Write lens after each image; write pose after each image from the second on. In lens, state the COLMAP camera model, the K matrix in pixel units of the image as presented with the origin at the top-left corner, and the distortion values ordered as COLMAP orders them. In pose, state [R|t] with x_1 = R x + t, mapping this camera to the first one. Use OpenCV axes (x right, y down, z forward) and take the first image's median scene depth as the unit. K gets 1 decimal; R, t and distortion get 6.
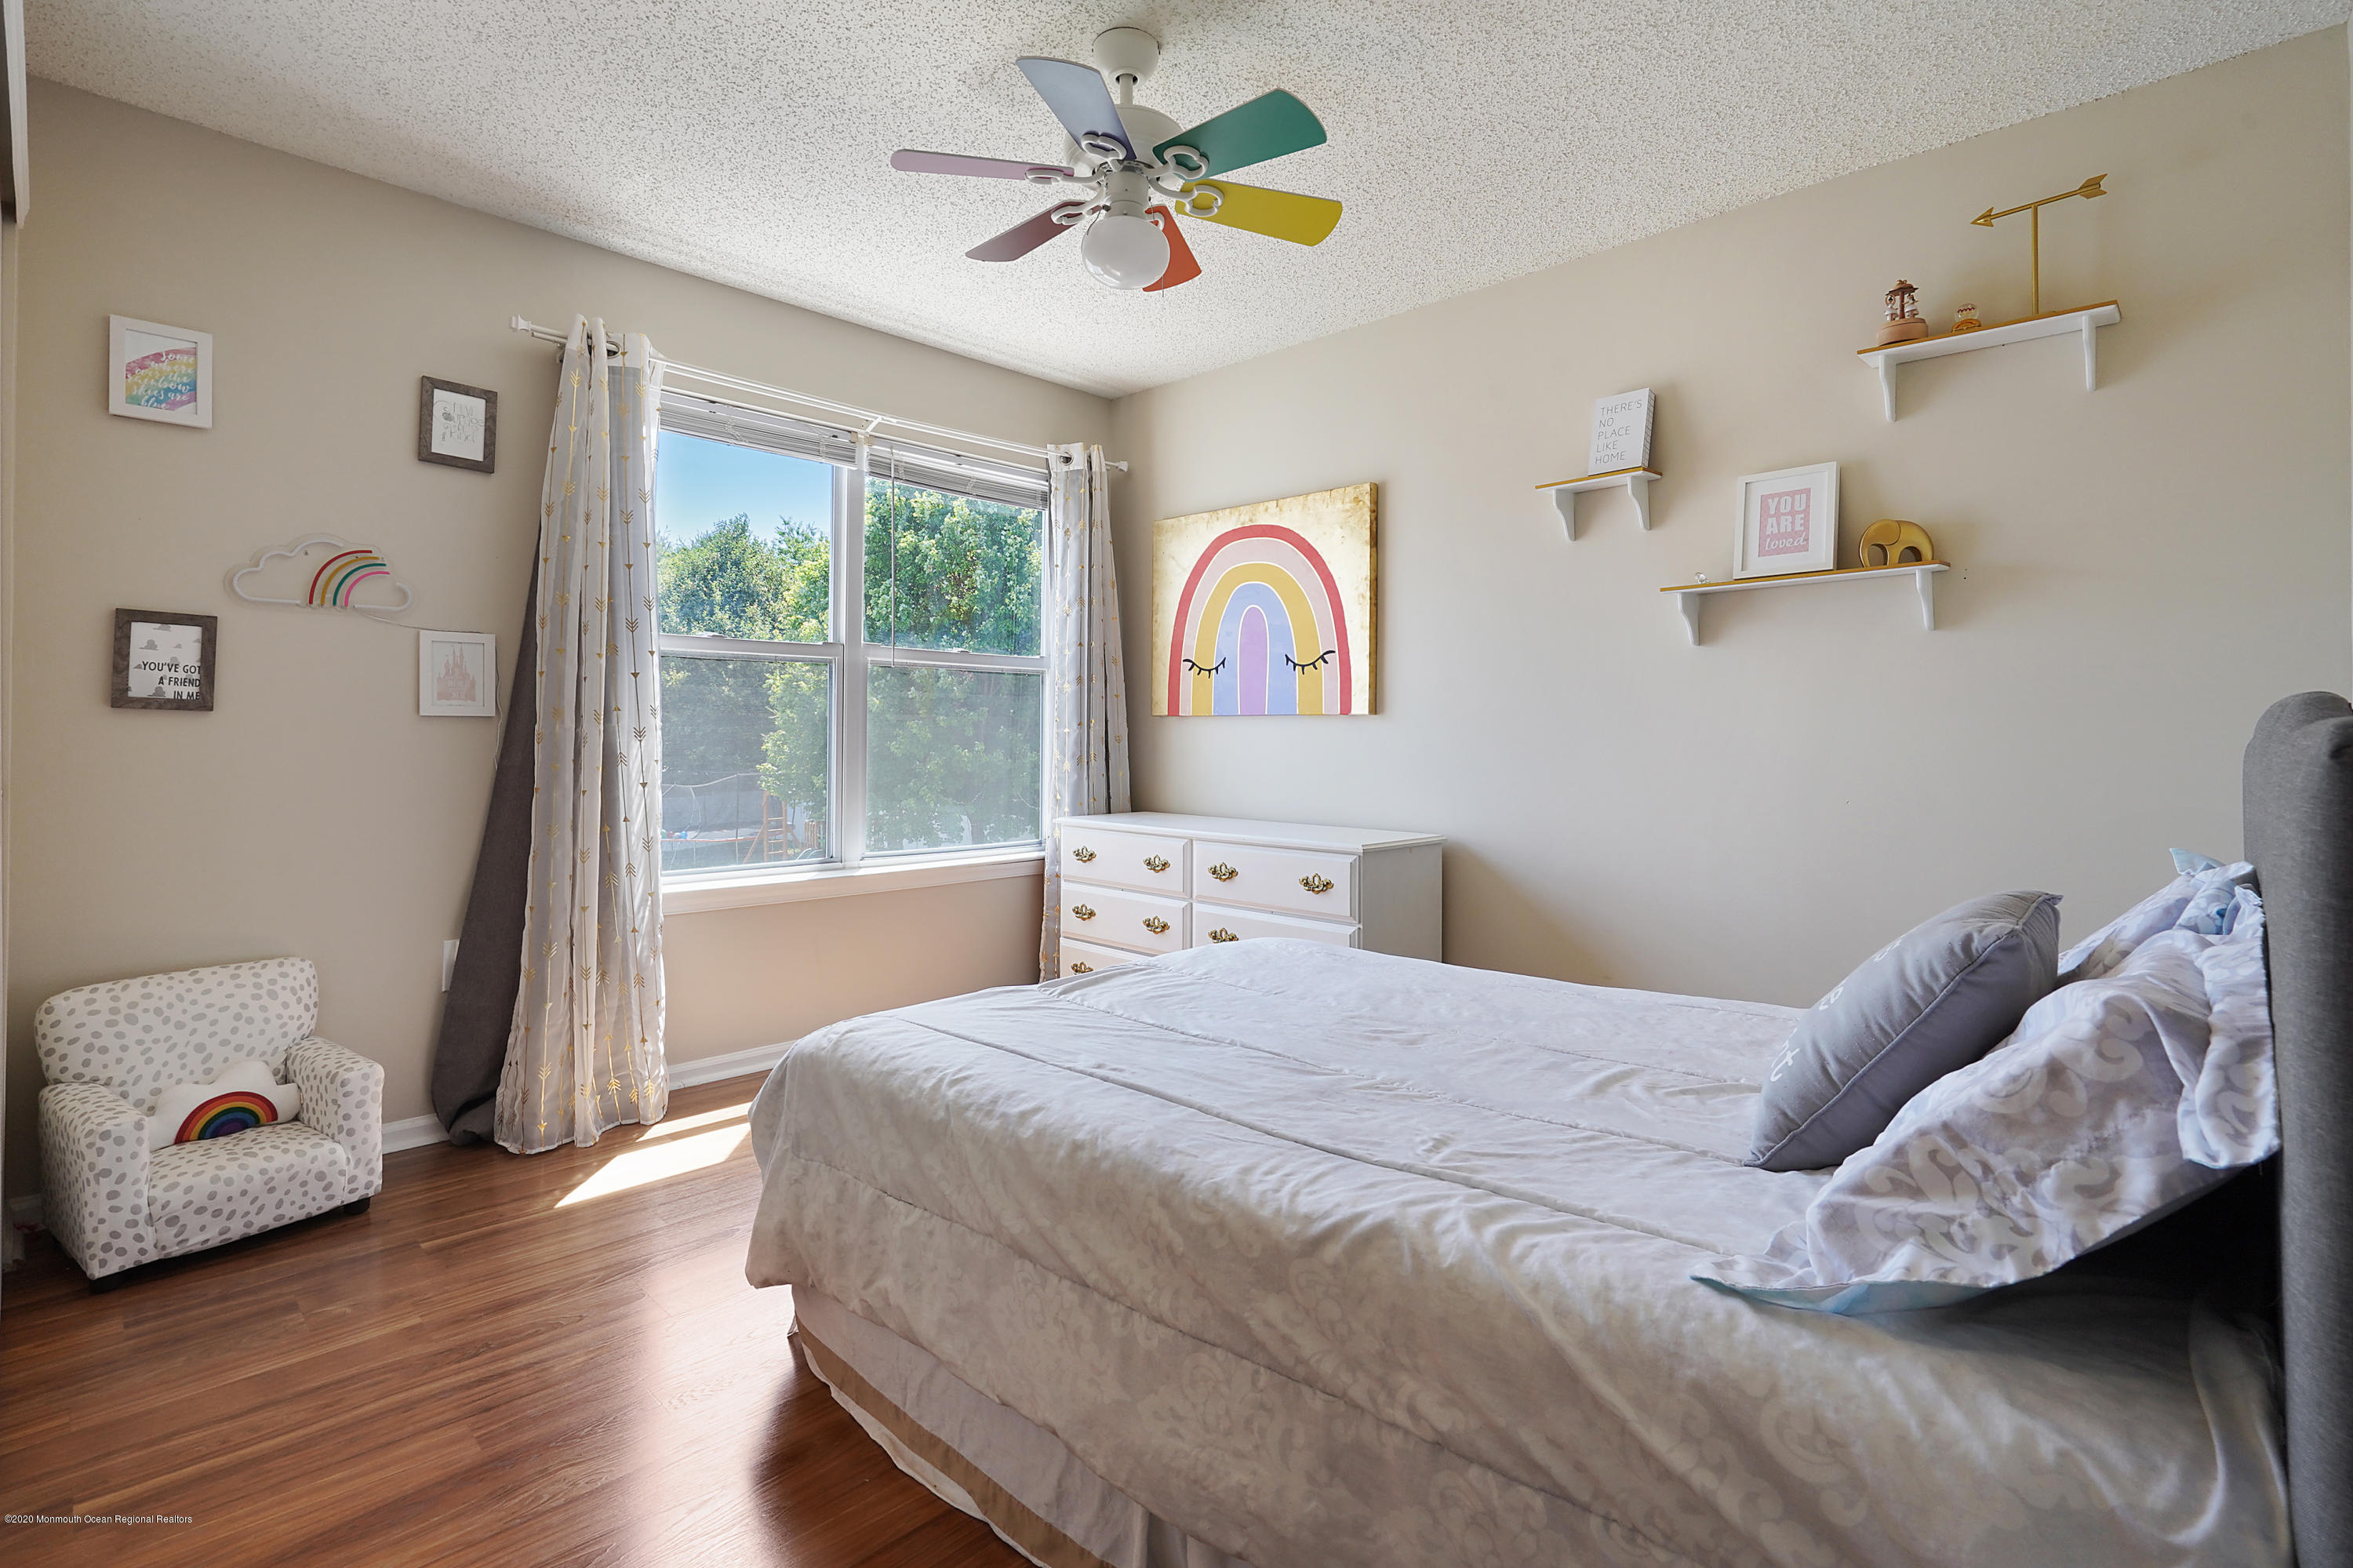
lens RADIAL K [[1108.2, 0, 1175.2], [0, 1108.2, 769.9], [0, 0, 1]] dist [-0.001760, 0.000283]
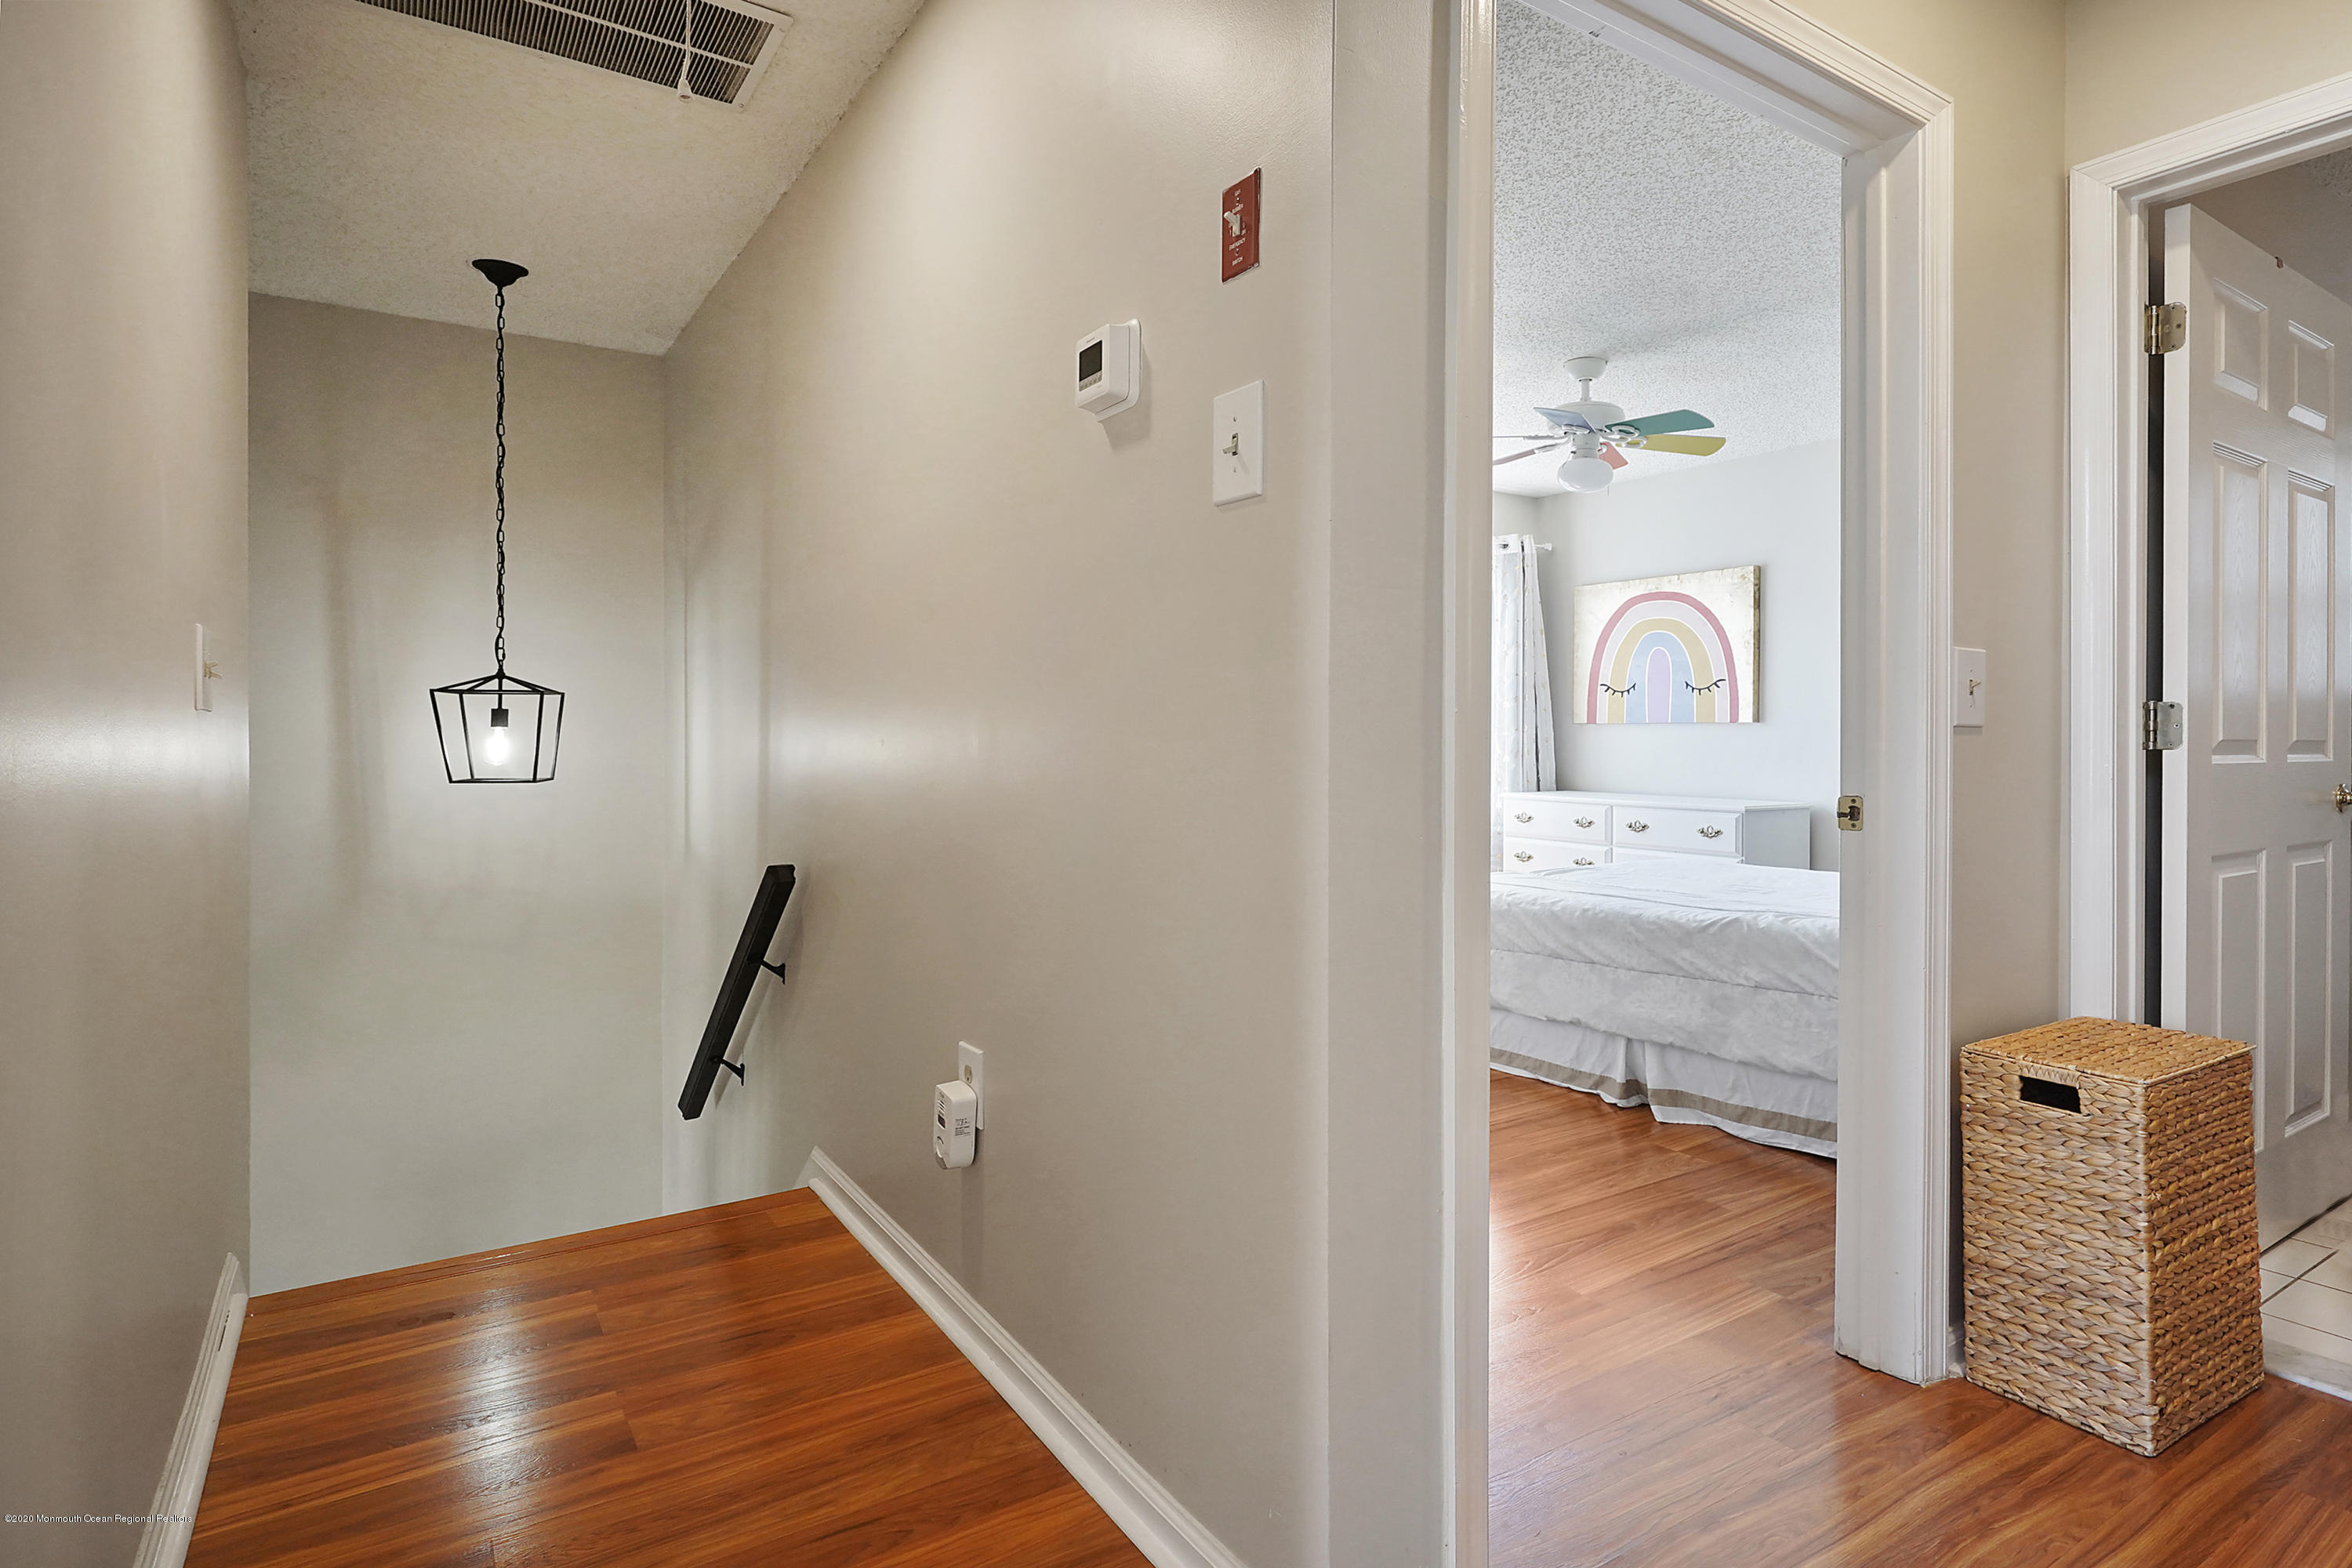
lens RADIAL K [[797.2, 0, 1174.1], [0, 797.2, 746.5], [0, 0, 1]] dist [-0.000426, -0.000002]
pose [[0.892350, 0.002862, -0.451335, -0.033739], [-0.012140, 0.999770, -0.017663, 0.010194], [0.451181, 0.021241, 0.892180, -0.293124]]
